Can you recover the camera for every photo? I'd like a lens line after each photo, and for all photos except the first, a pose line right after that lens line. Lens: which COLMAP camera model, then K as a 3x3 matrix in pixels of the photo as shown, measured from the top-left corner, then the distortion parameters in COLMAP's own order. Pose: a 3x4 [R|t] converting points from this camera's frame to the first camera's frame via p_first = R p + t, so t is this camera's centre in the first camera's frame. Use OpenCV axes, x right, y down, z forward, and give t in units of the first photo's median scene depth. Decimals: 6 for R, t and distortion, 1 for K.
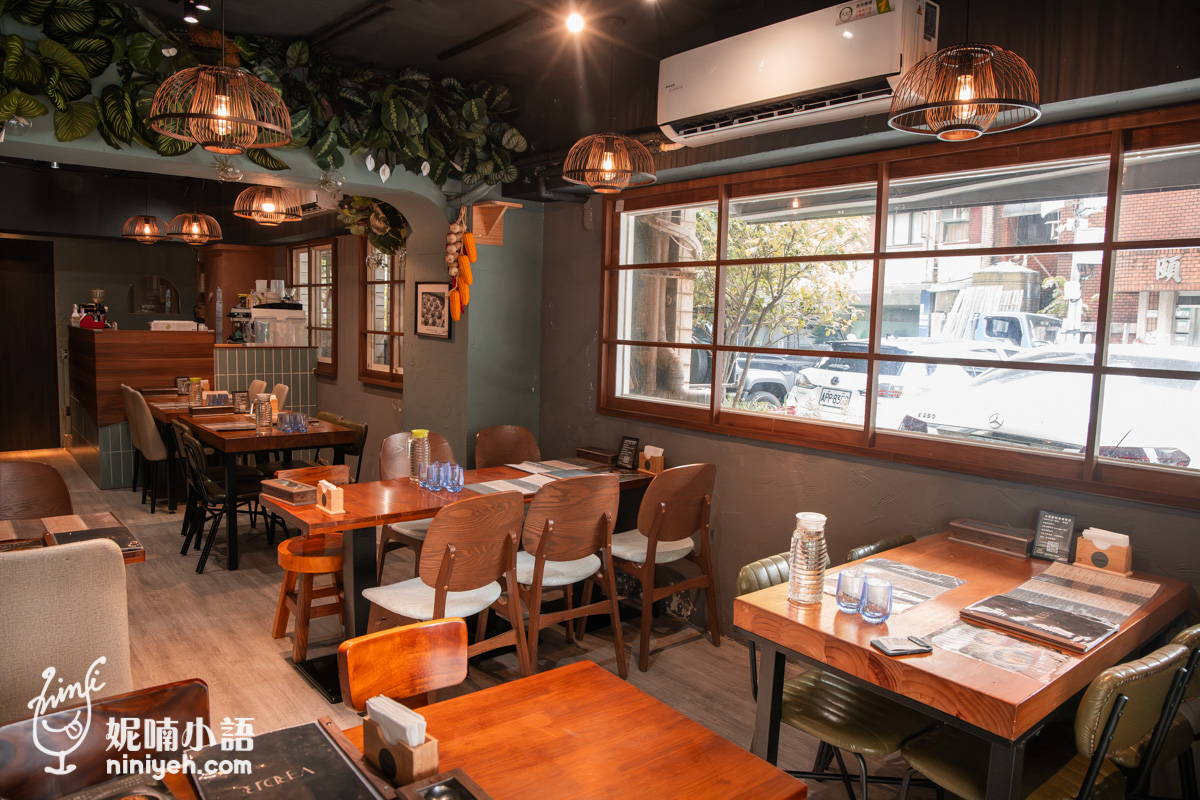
lens RADIAL K [[819.9, 0, 600.0], [0, 819.9, 400.0], [0, 0, 1]] dist [0.002547, 0.000506]
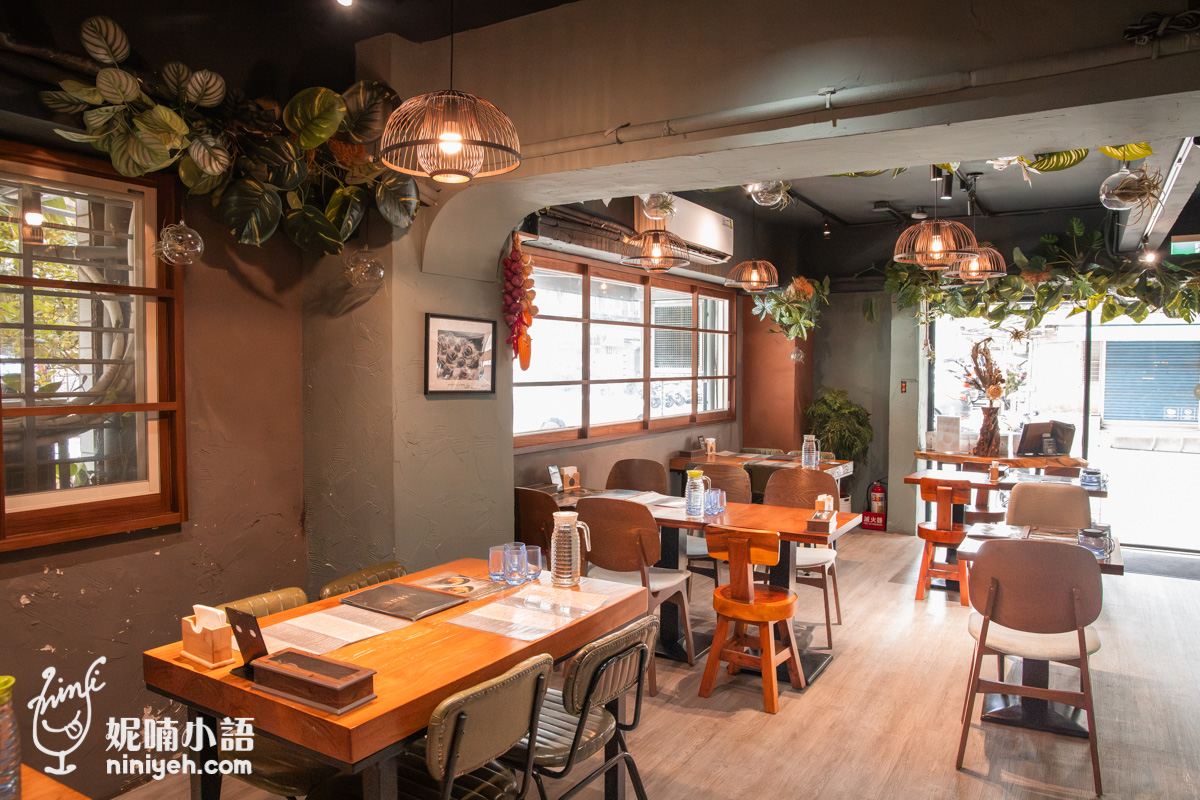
lens RADIAL K [[819.9, 0, 600.0], [0, 819.9, 400.0], [0, 0, 1]] dist [0.002547, 0.000506]
pose [[-0.335494, -0.073464, 0.939174, -0.909043], [0.087730, 0.990186, 0.108793, -0.138525], [-0.937949, 0.118893, -0.325756, 1.118036]]
